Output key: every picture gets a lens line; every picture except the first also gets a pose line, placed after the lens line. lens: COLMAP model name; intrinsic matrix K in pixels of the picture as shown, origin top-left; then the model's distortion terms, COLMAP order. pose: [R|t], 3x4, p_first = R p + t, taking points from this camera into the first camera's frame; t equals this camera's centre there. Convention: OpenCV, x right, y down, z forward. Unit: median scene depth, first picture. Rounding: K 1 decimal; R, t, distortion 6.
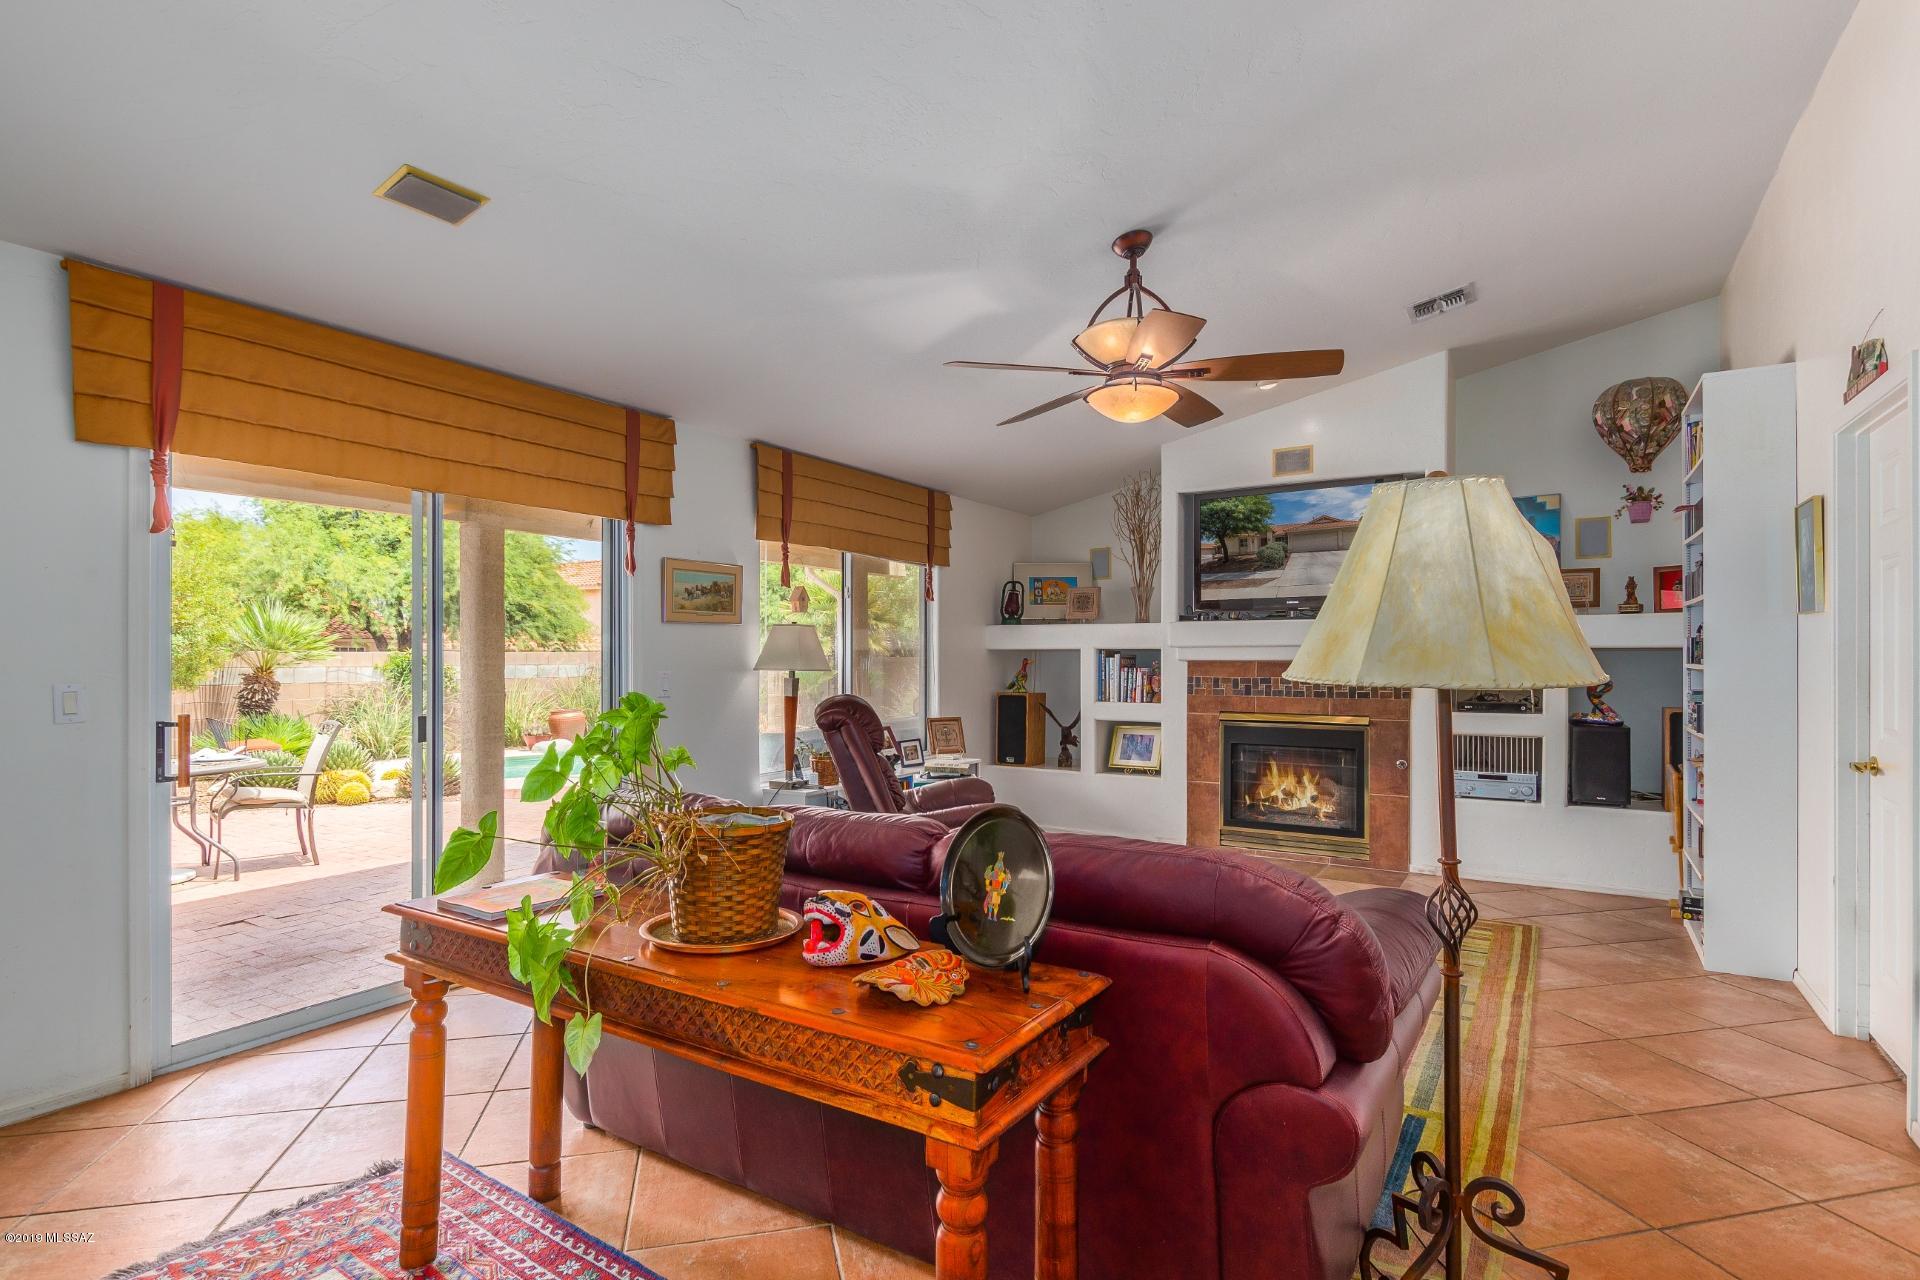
lens RADIAL K [[964.2, 0, 942.4], [0, 964.2, 660.8], [0, 0, 1]] dist [-0.007106, -0.000323]
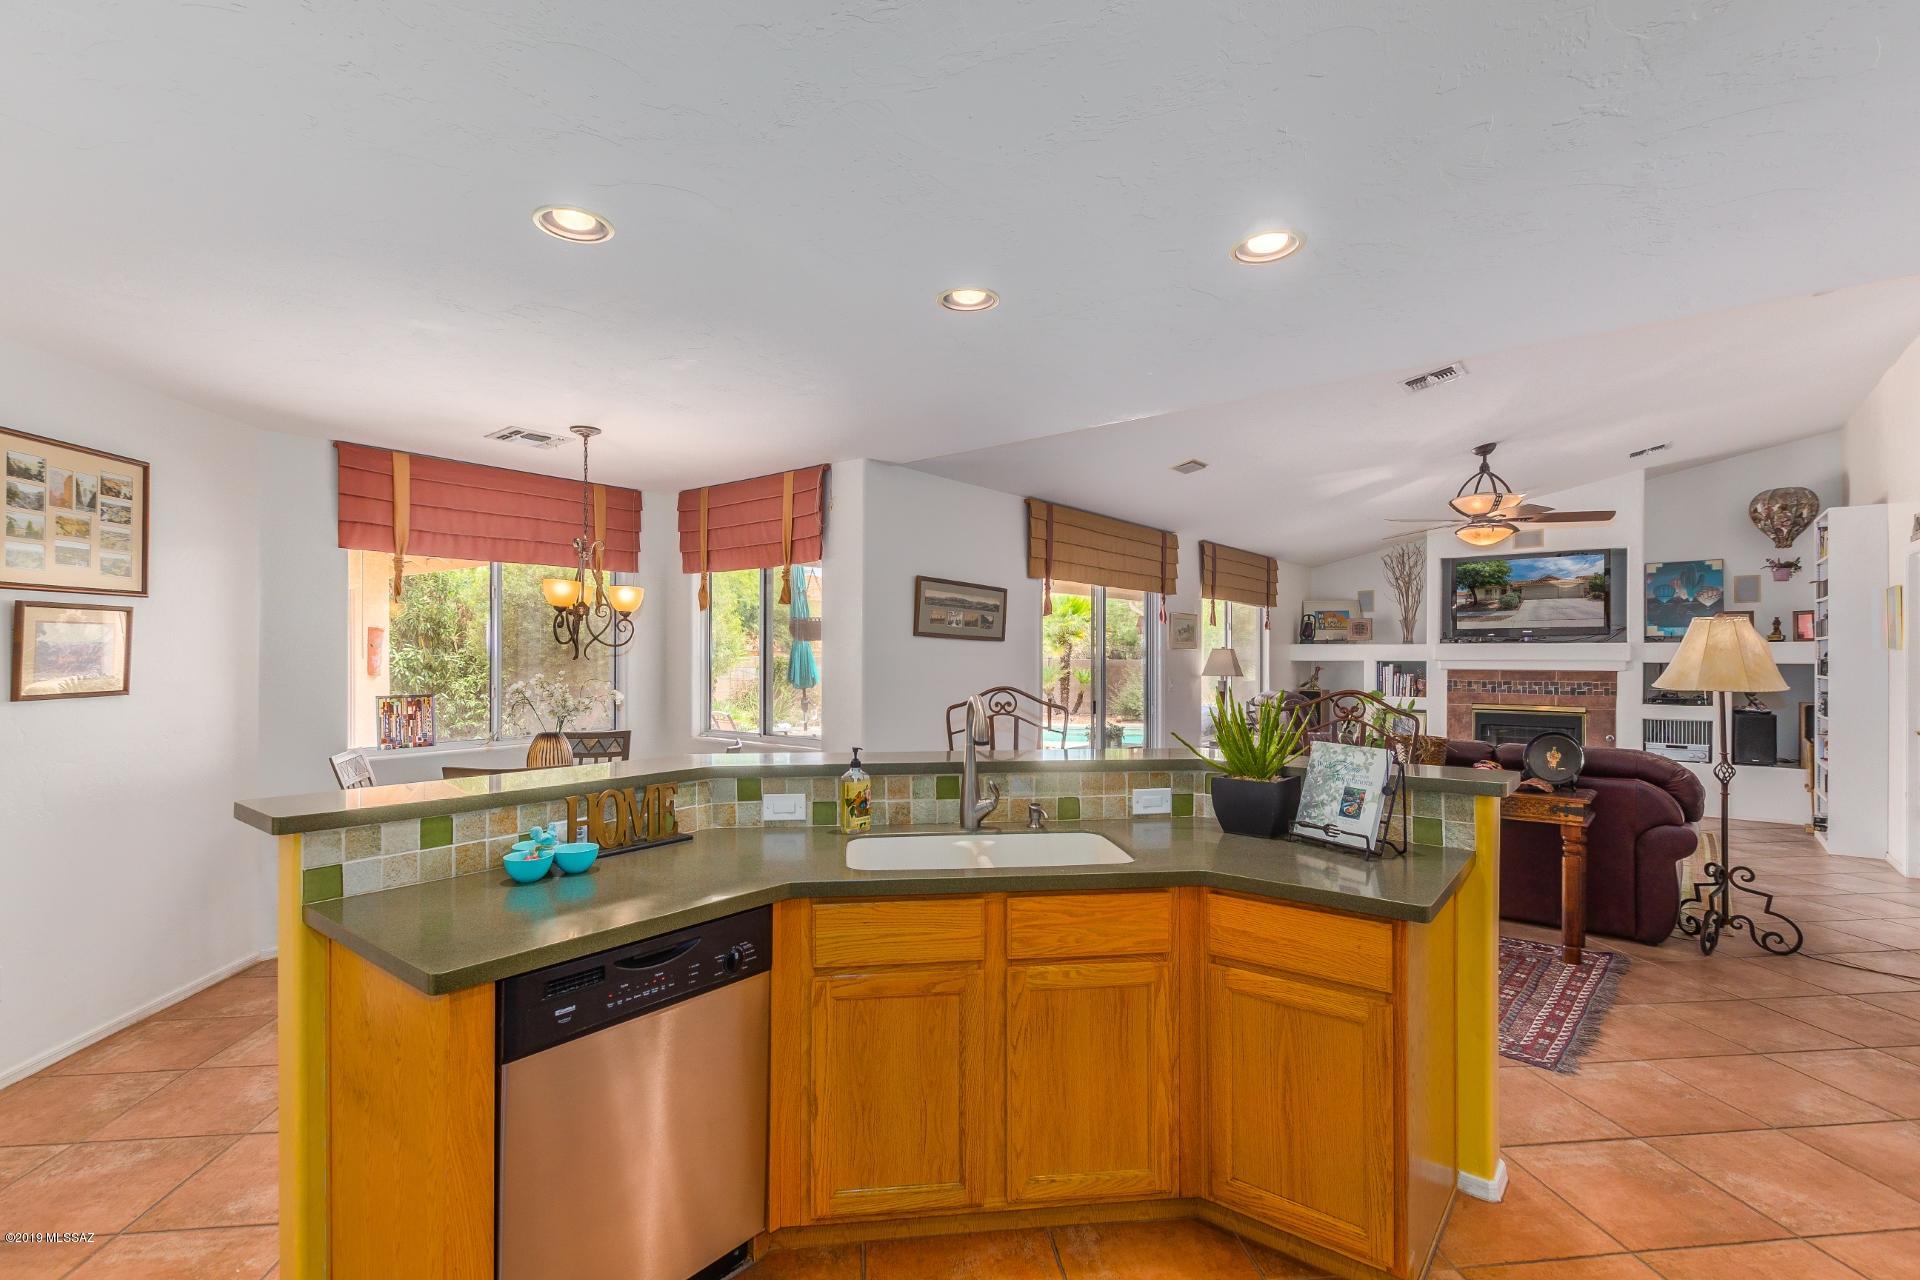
lens RADIAL K [[882.7, 0, 946.7], [0, 882.7, 656.7], [0, 0, 1]] dist [0.010766, -0.004354]
pose [[0.993098, 0.002330, -0.117265, -0.382533], [-0.002531, 0.999996, -0.001569, -0.016759], [0.117261, 0.001855, 0.993099, -0.498084]]
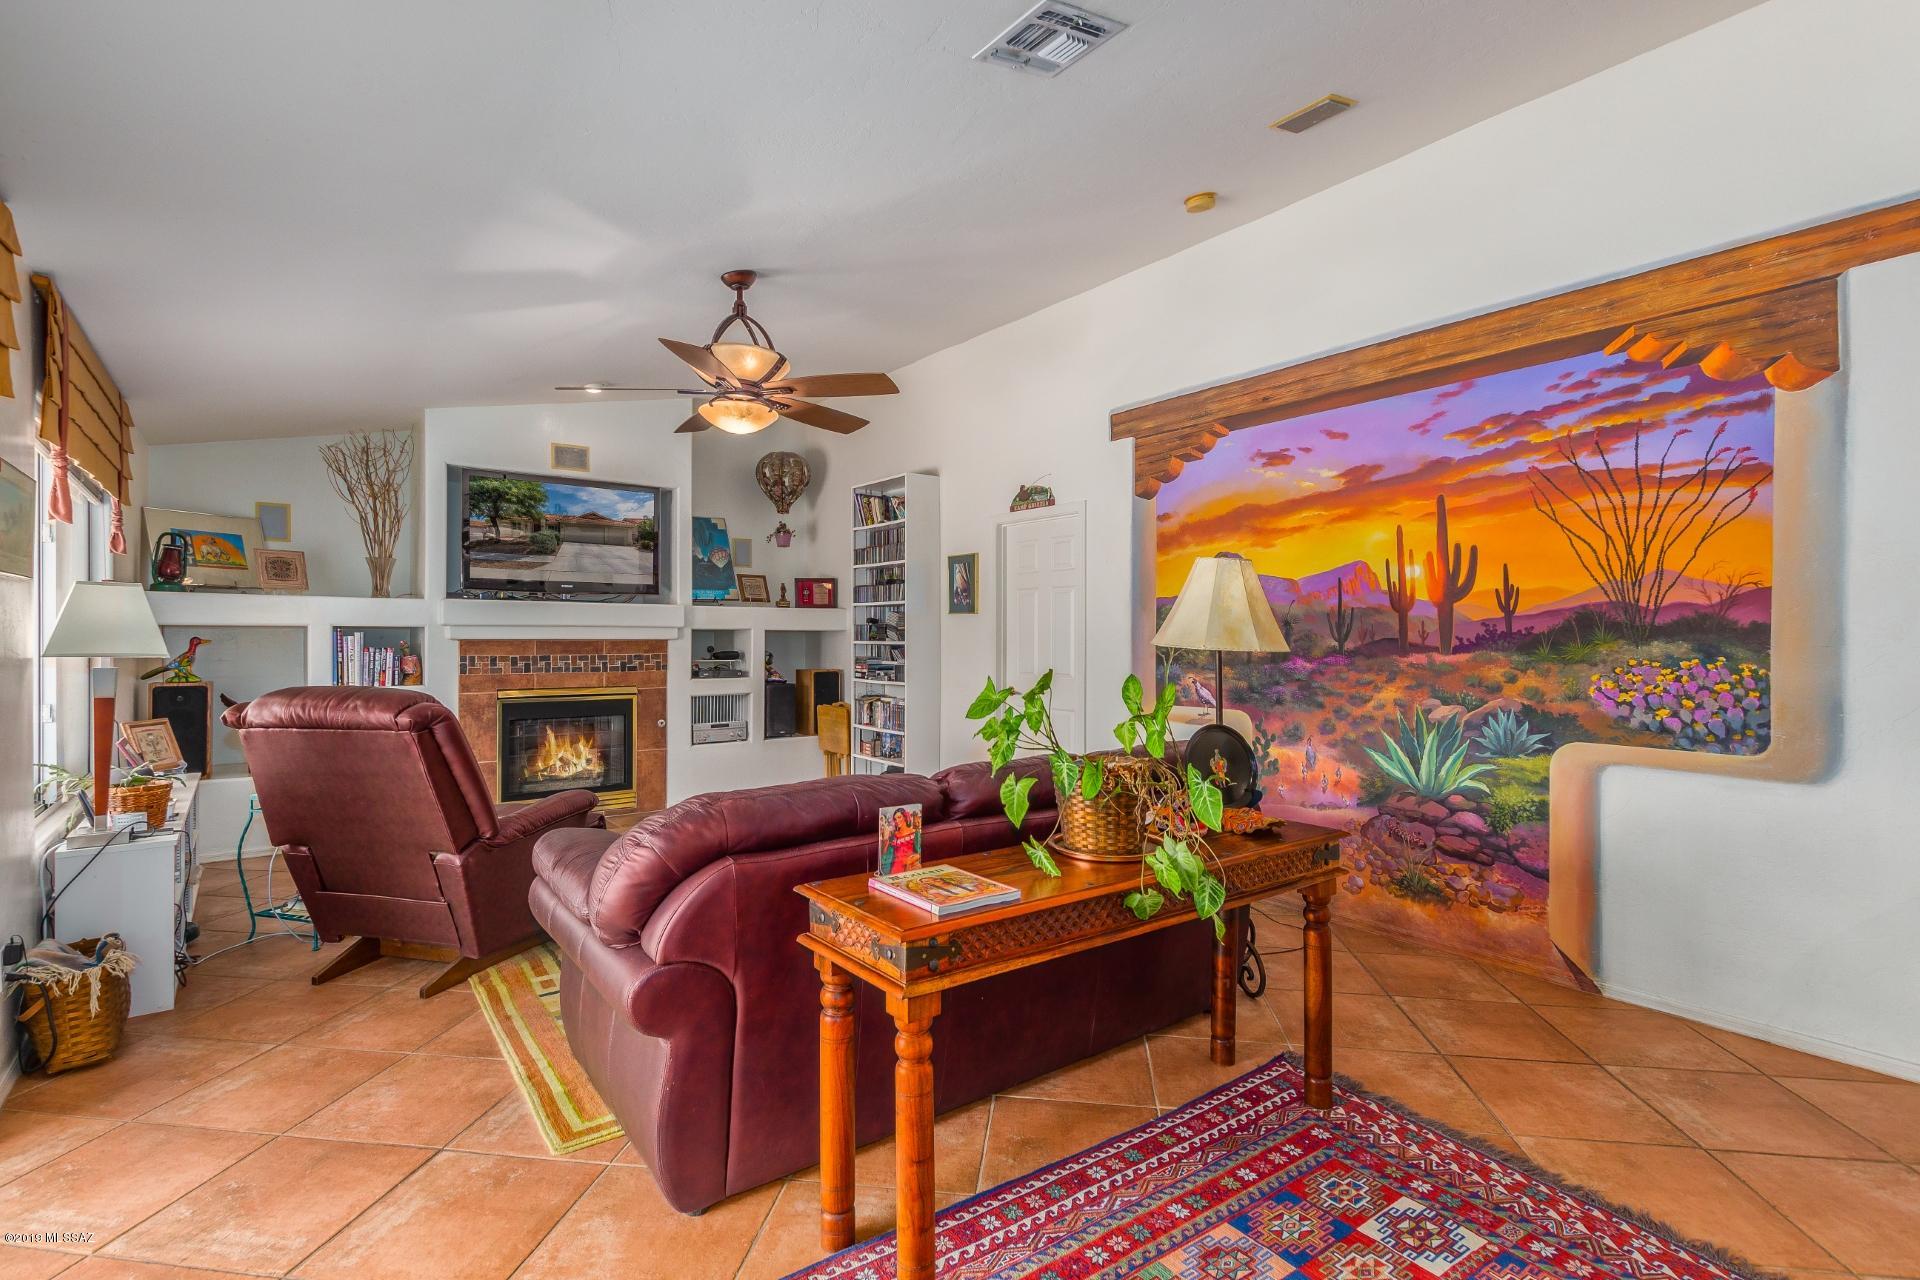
lens RADIAL K [[882.7, 0, 957.9], [0, 882.7, 640.0], [0, 0, 1]] dist [0.010766, -0.004354]
pose [[0.347264, -0.002301, 0.937765, -0.427765], [0.000747, 0.999997, 0.002177, -0.001226], [-0.937767, -0.000056, 0.347265, 0.232701]]
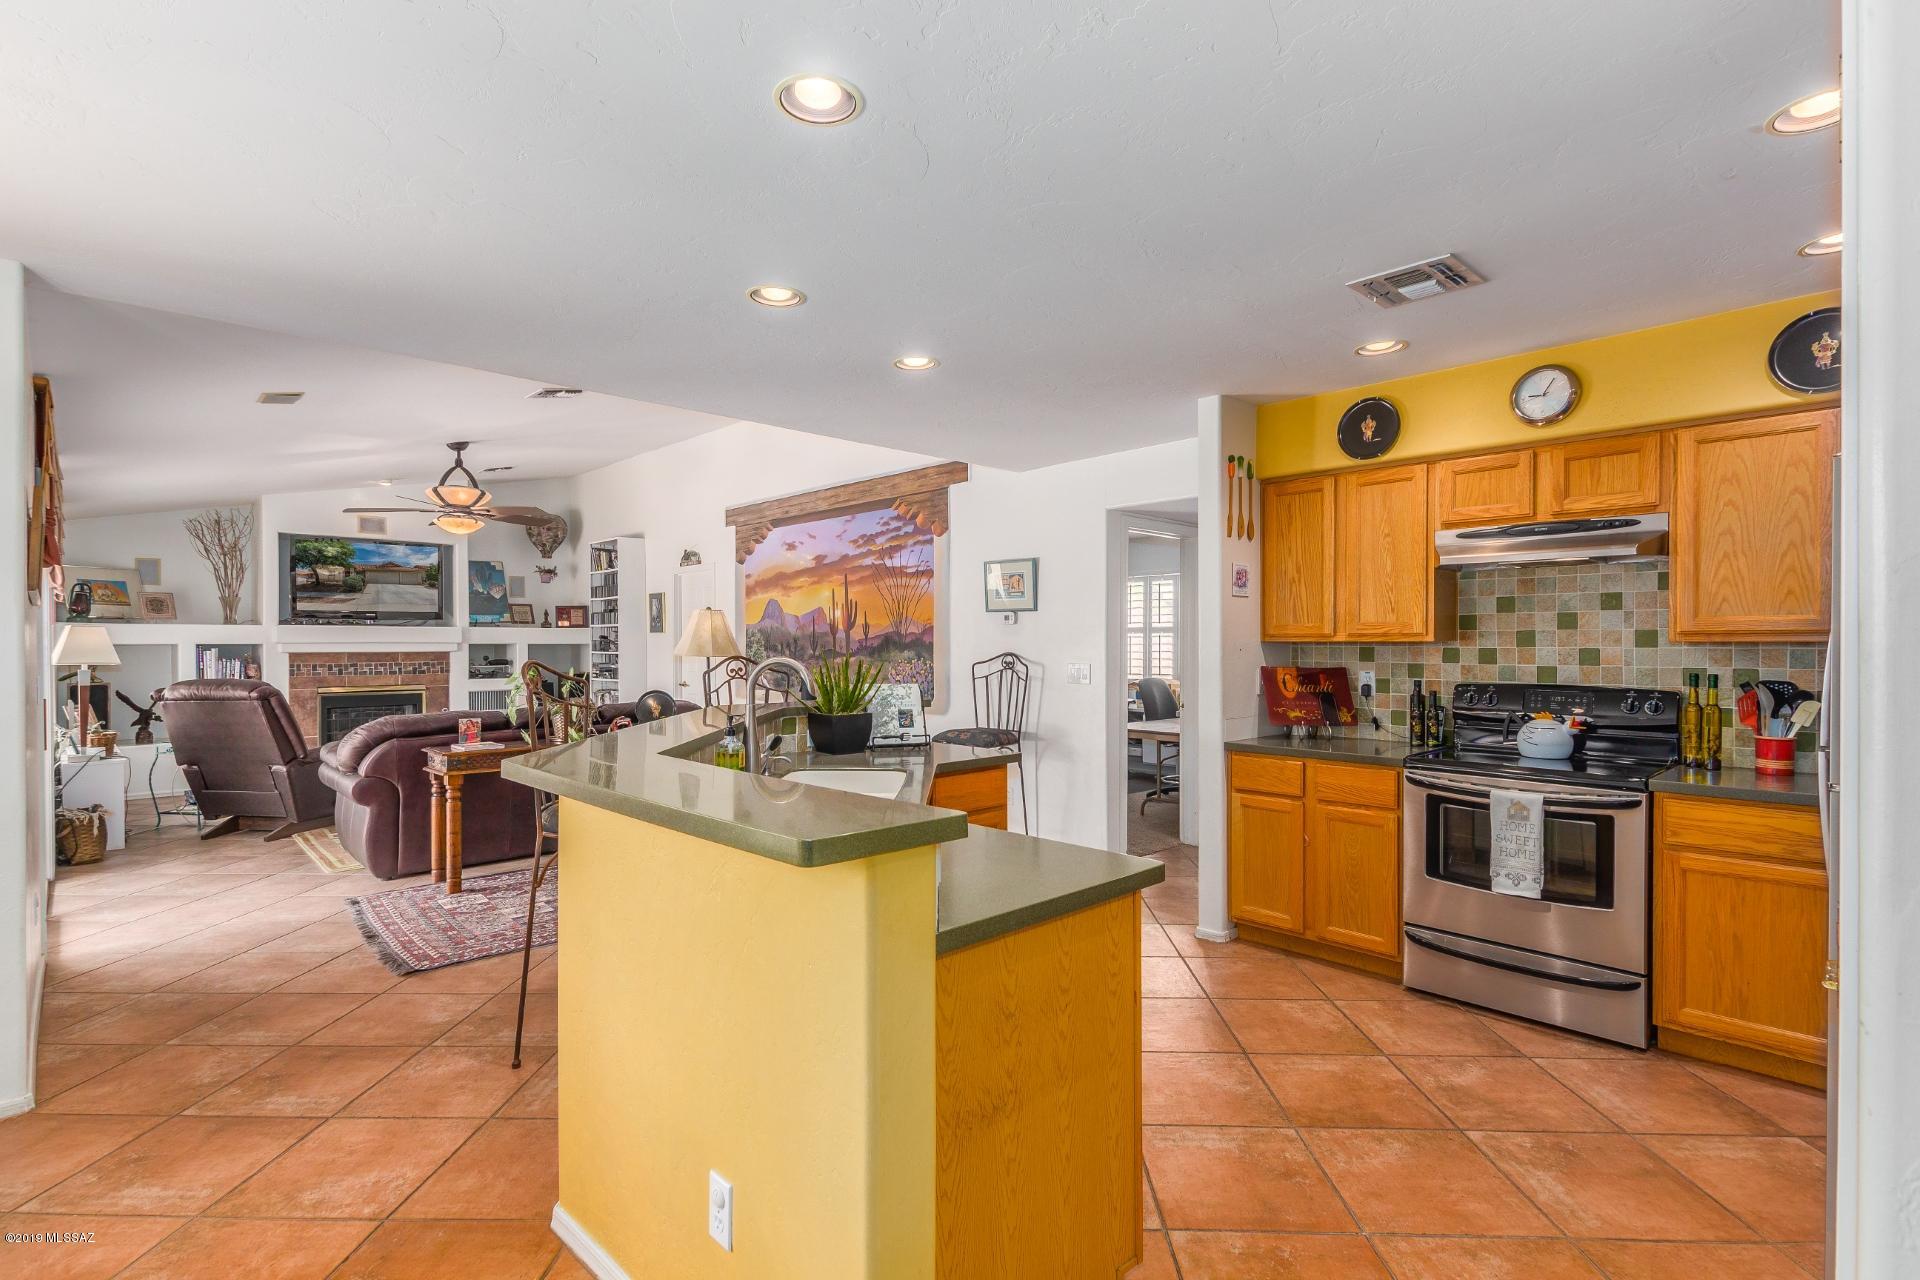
lens RADIAL K [[912.0, 0, 957.2], [0, 912.0, 649.4], [0, 0, 1]] dist [0.014615, -0.003315]
pose [[0.243987, -0.007048, 0.969753, -0.853358], [0.006700, 0.999962, 0.005582, -0.006329], [-0.969755, 0.005135, 0.244025, -0.291193]]
